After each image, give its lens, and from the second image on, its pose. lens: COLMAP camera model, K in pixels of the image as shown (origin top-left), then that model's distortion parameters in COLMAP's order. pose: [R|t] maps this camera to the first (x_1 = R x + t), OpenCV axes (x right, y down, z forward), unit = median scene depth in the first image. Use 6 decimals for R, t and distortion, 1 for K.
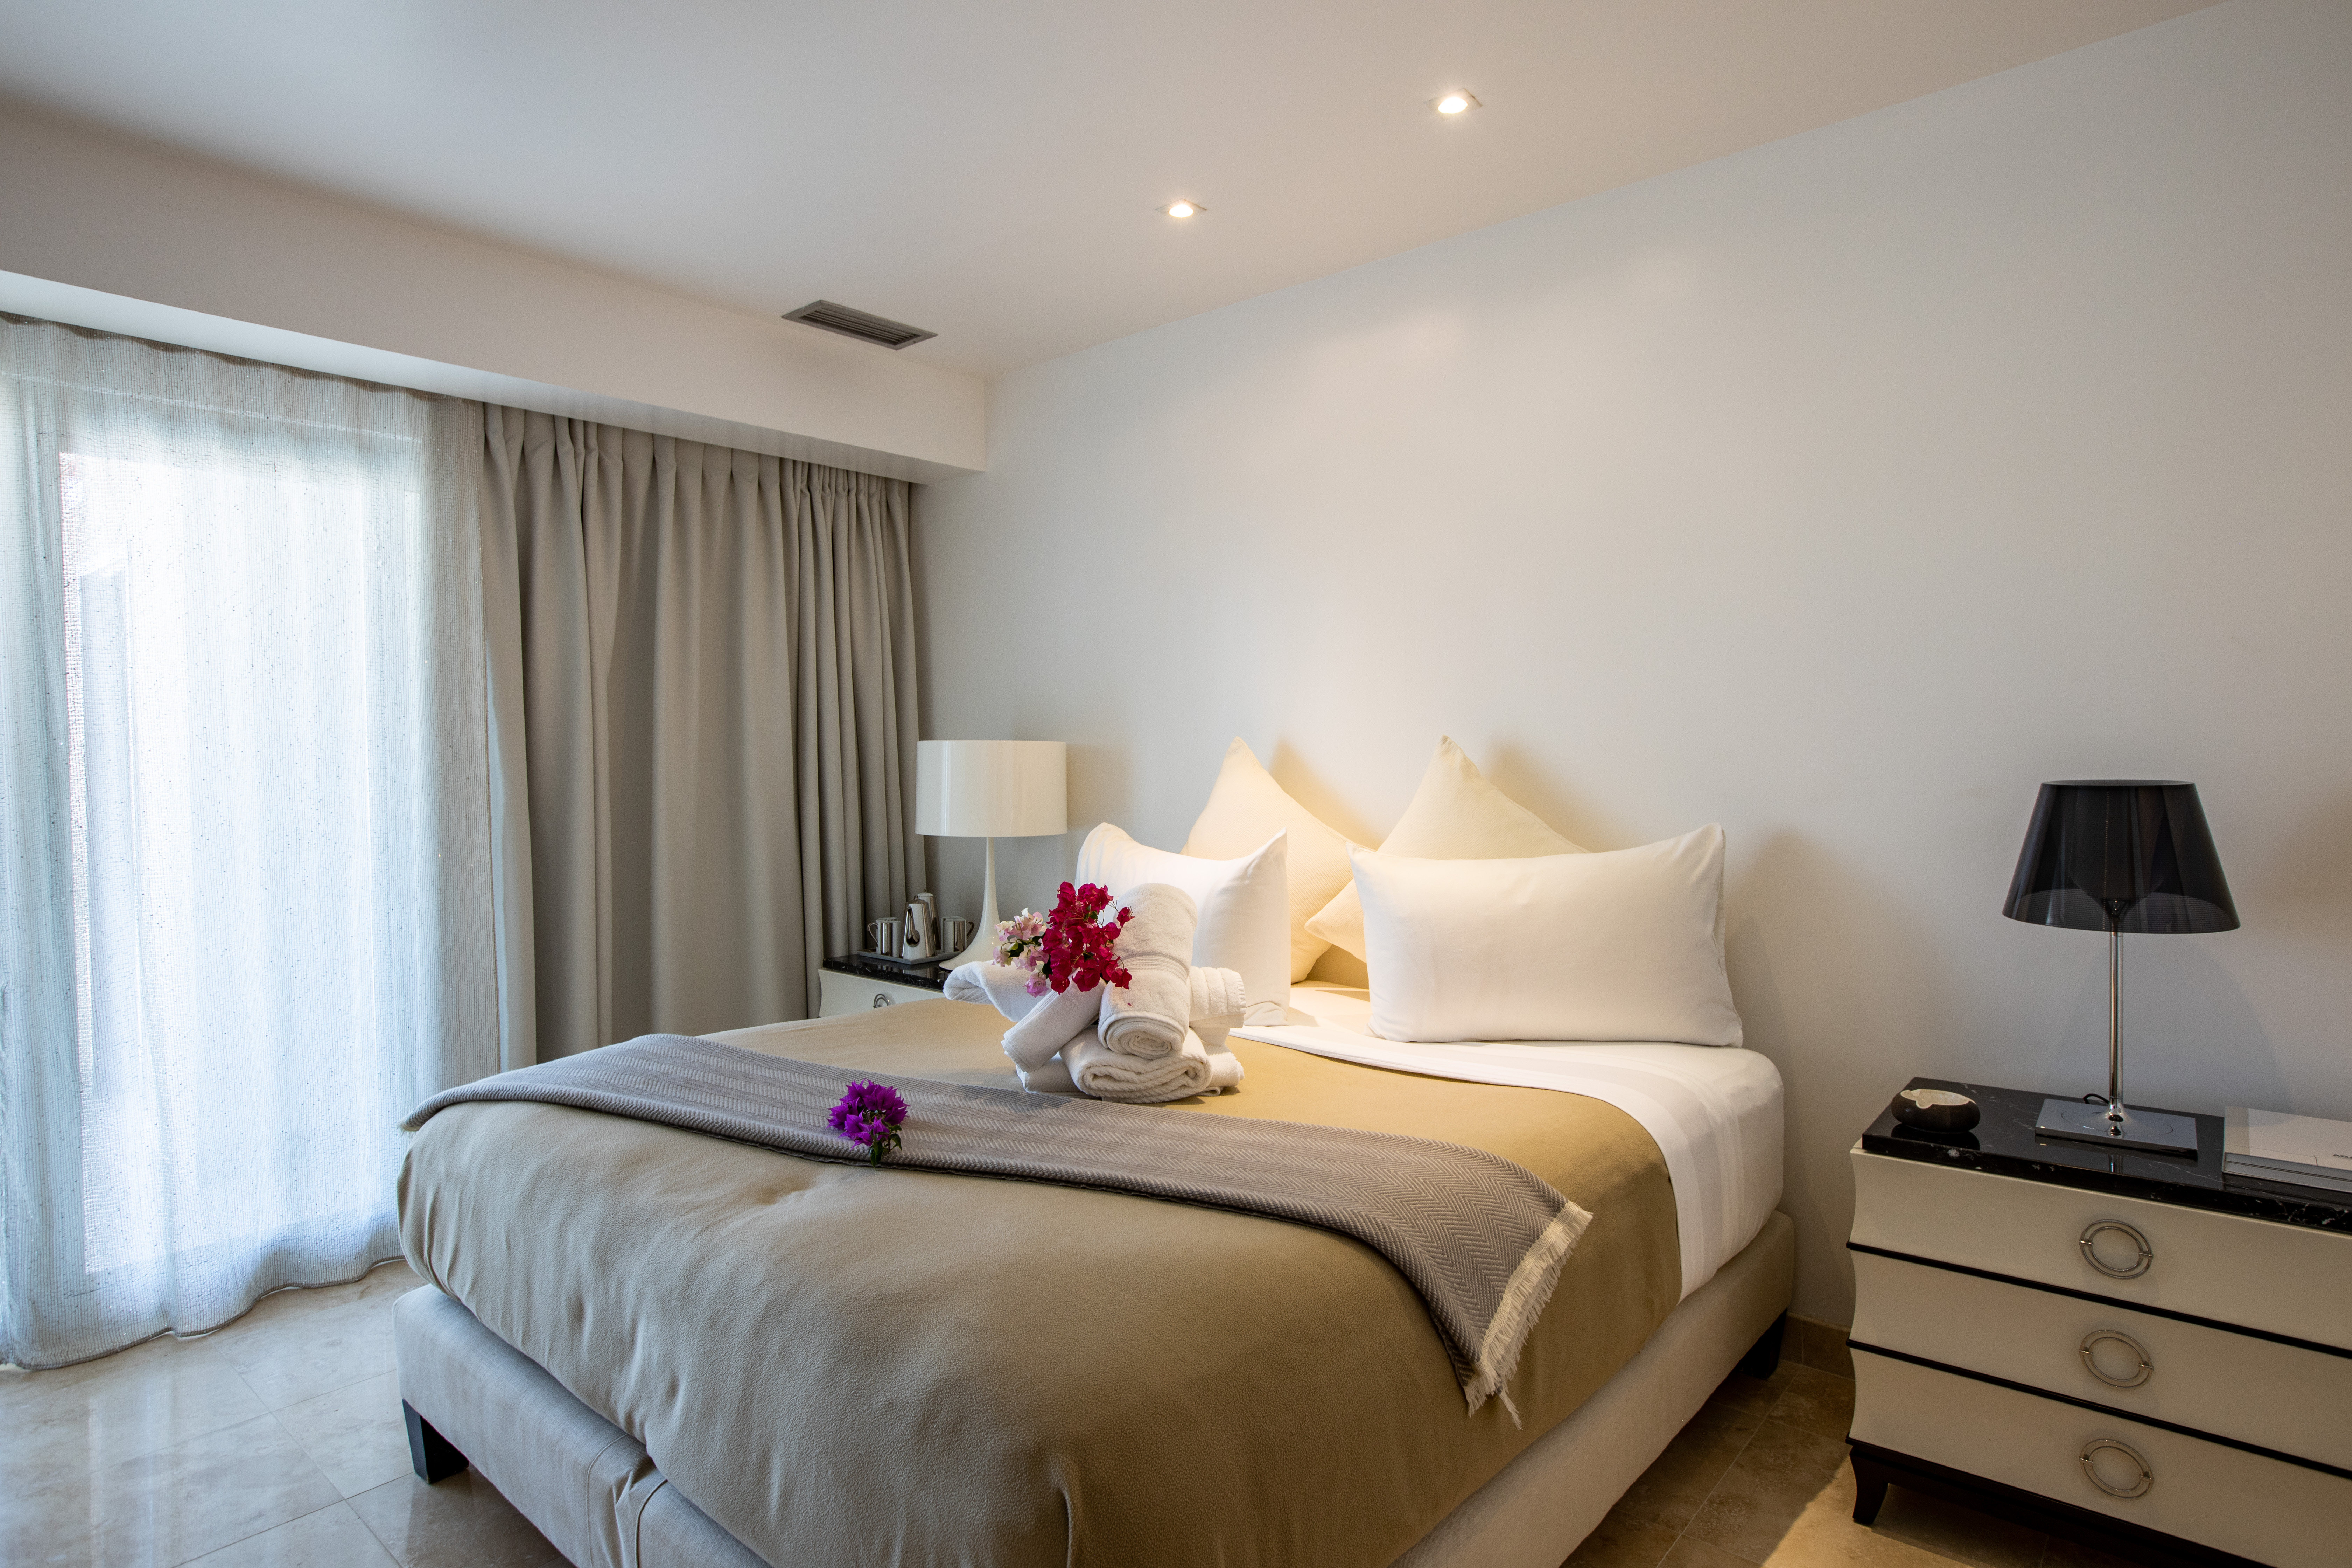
lens RADIAL K [[1320.1, 0, 1177.7], [0, 1320.1, 771.0], [0, 0, 1]] dist [-0.026000, 0.007007]
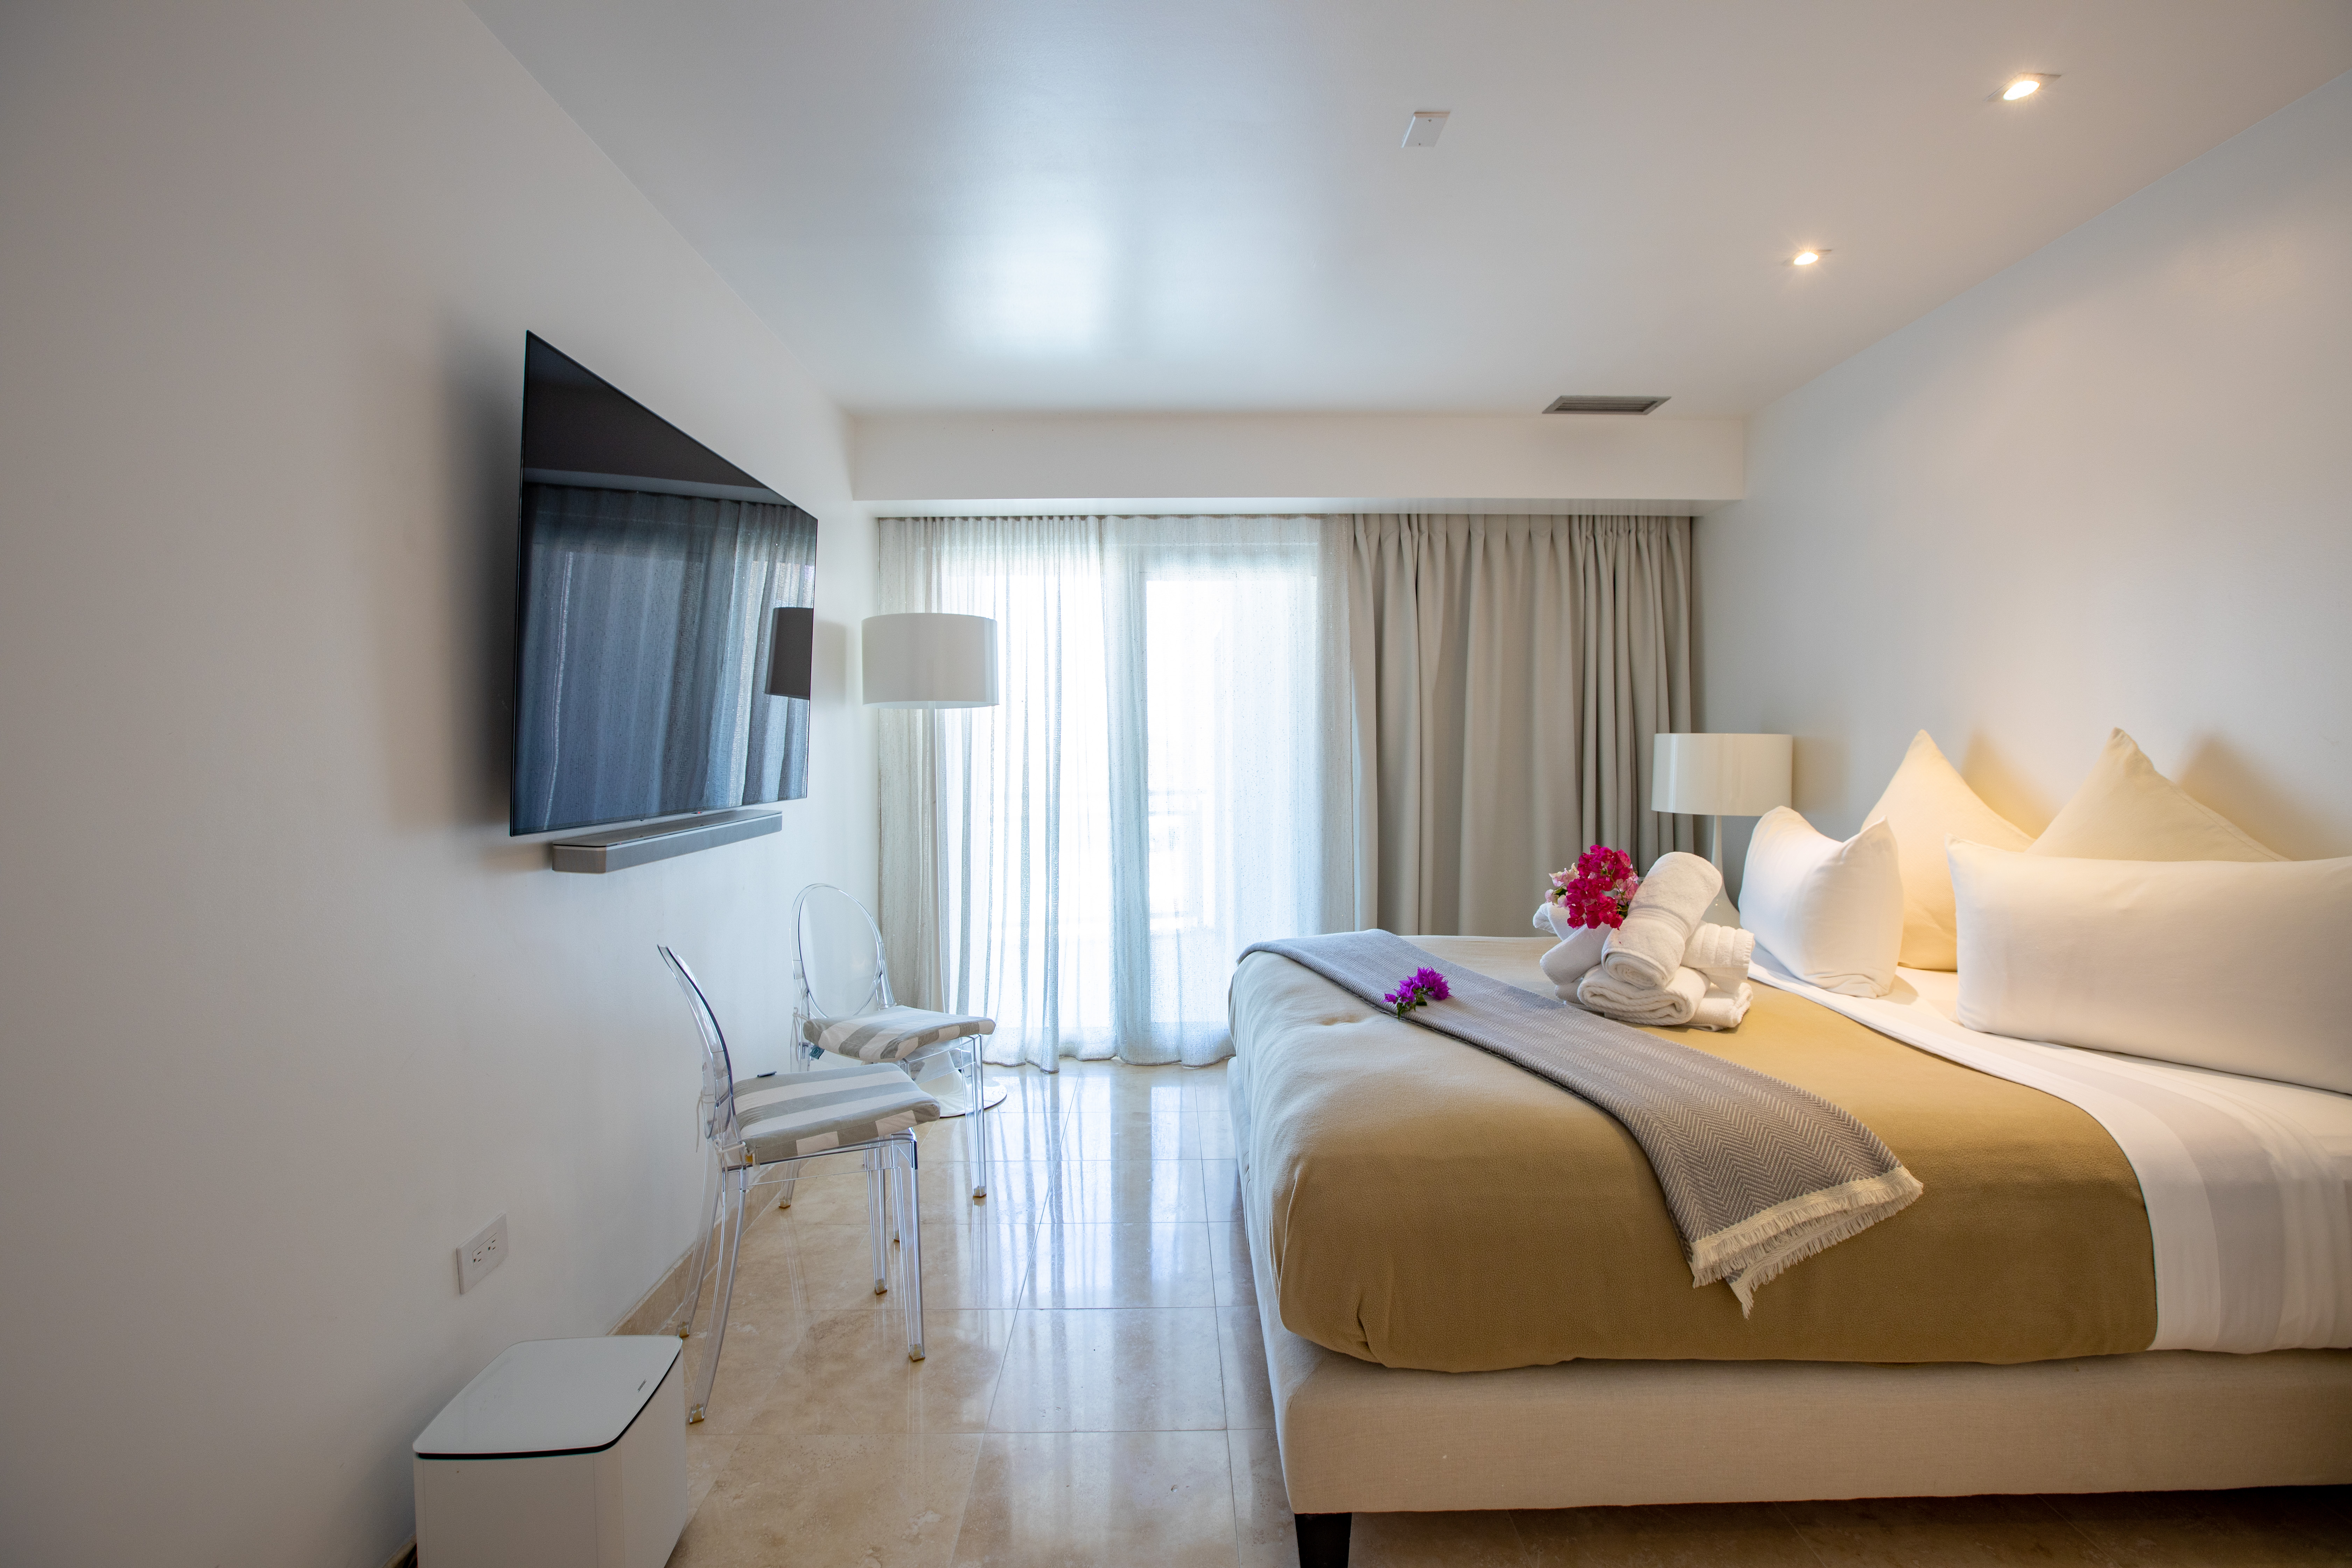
lens RADIAL K [[1135.9, 0, 1174.4], [0, 1135.9, 779.5], [0, 0, 1]] dist [-0.017332, 0.002664]
pose [[0.651928, 0.028588, -0.757742, 0.374076], [-0.012244, 0.999556, 0.027177, -0.003992], [0.758182, -0.008439, 0.651988, -0.029939]]
